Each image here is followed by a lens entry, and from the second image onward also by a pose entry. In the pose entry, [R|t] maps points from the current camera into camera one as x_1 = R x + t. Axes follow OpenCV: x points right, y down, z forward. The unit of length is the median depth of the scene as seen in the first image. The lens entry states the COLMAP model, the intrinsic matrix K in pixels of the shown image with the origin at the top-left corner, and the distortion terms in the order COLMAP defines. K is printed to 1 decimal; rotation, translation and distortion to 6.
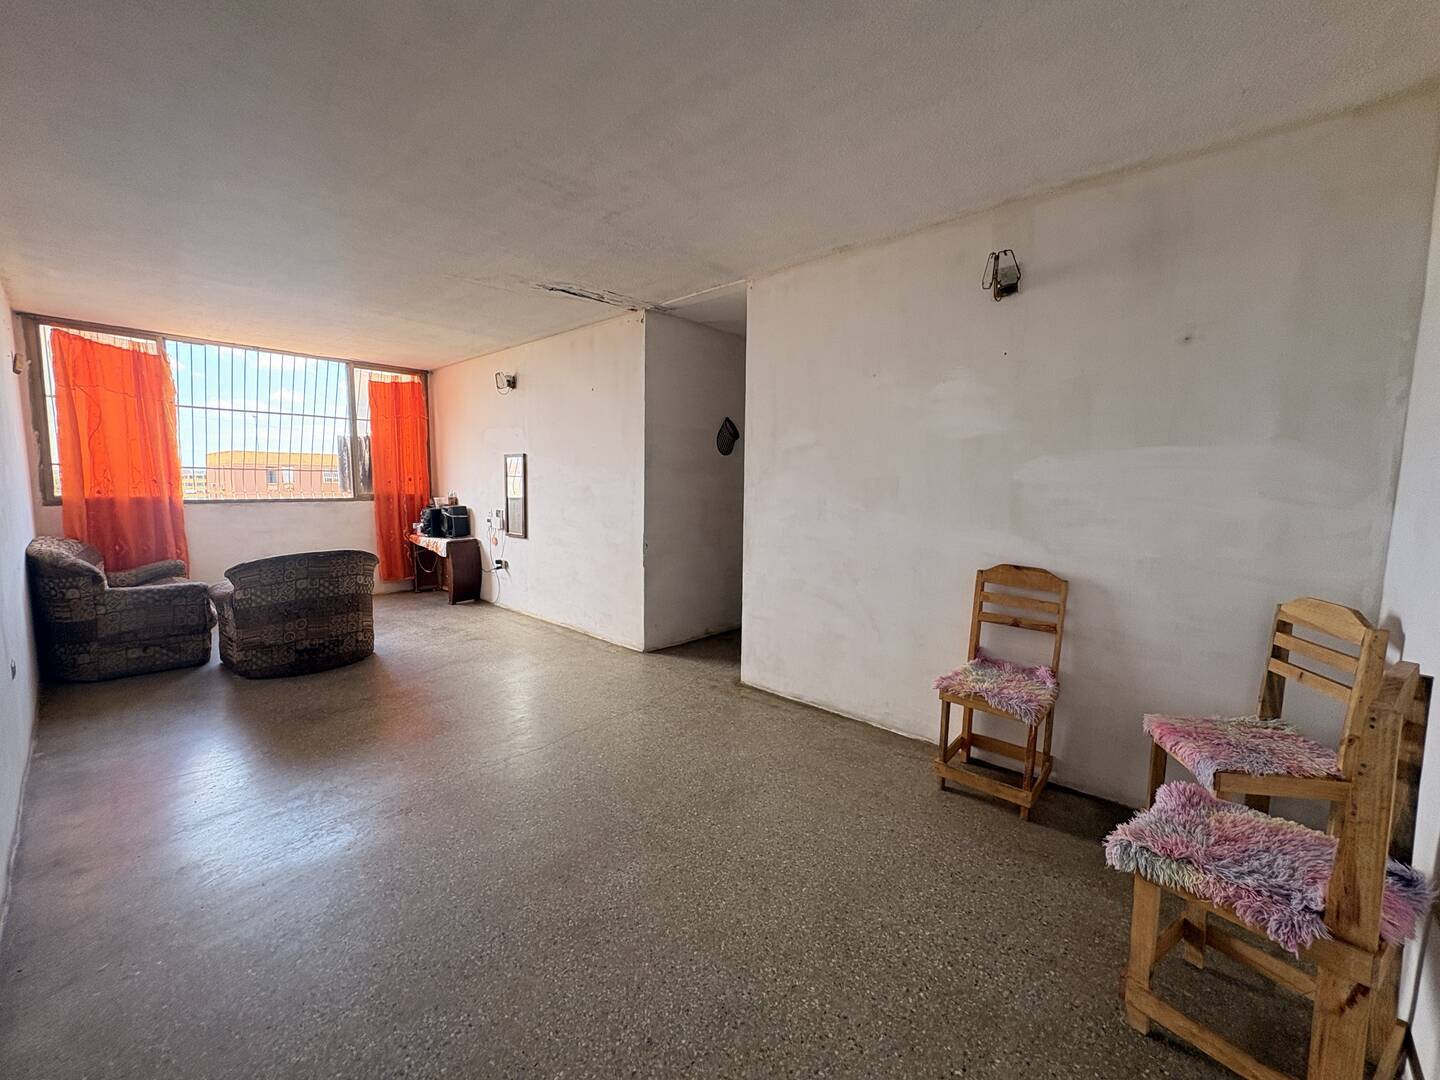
lens RADIAL K [[569.9, 0, 720.0], [0, 569.9, 540.0], [0, 0, 1]] dist [-0.001803, -0.000145]
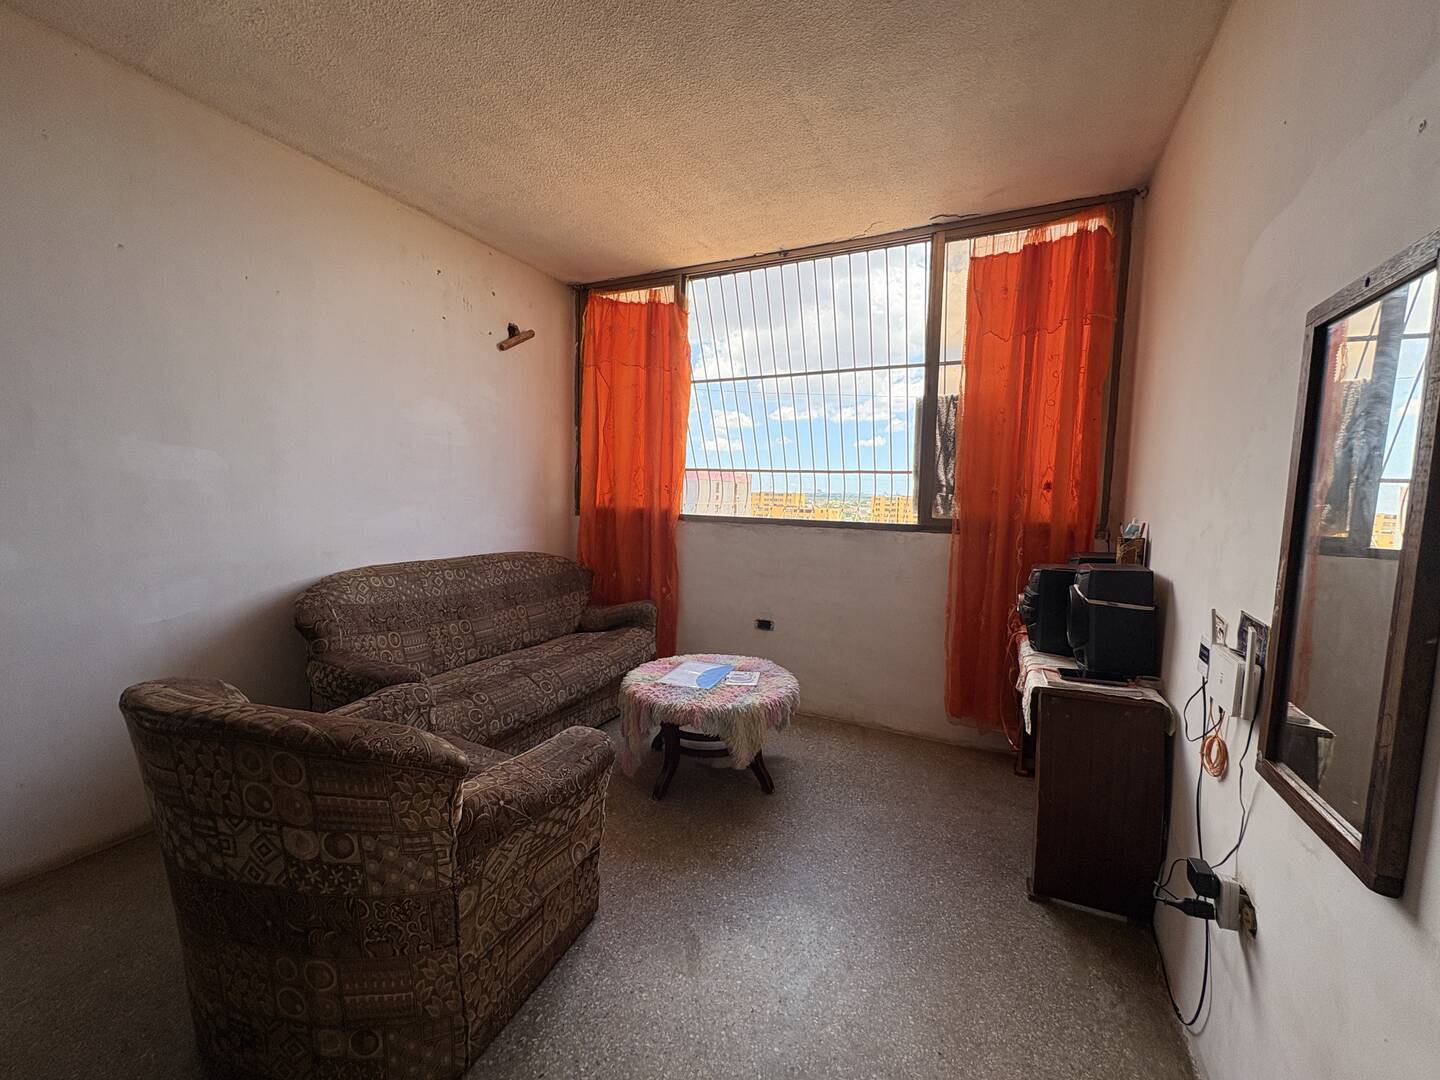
lens RADIAL K [[569.9, 0, 720.0], [0, 569.9, 540.0], [0, 0, 1]] dist [-0.001803, -0.000145]
pose [[0.277773, 0.070235, -0.958076, -0.257776], [-0.114522, 0.992633, 0.039565, -0.067360], [0.953796, 0.098730, 0.283770, 0.781769]]
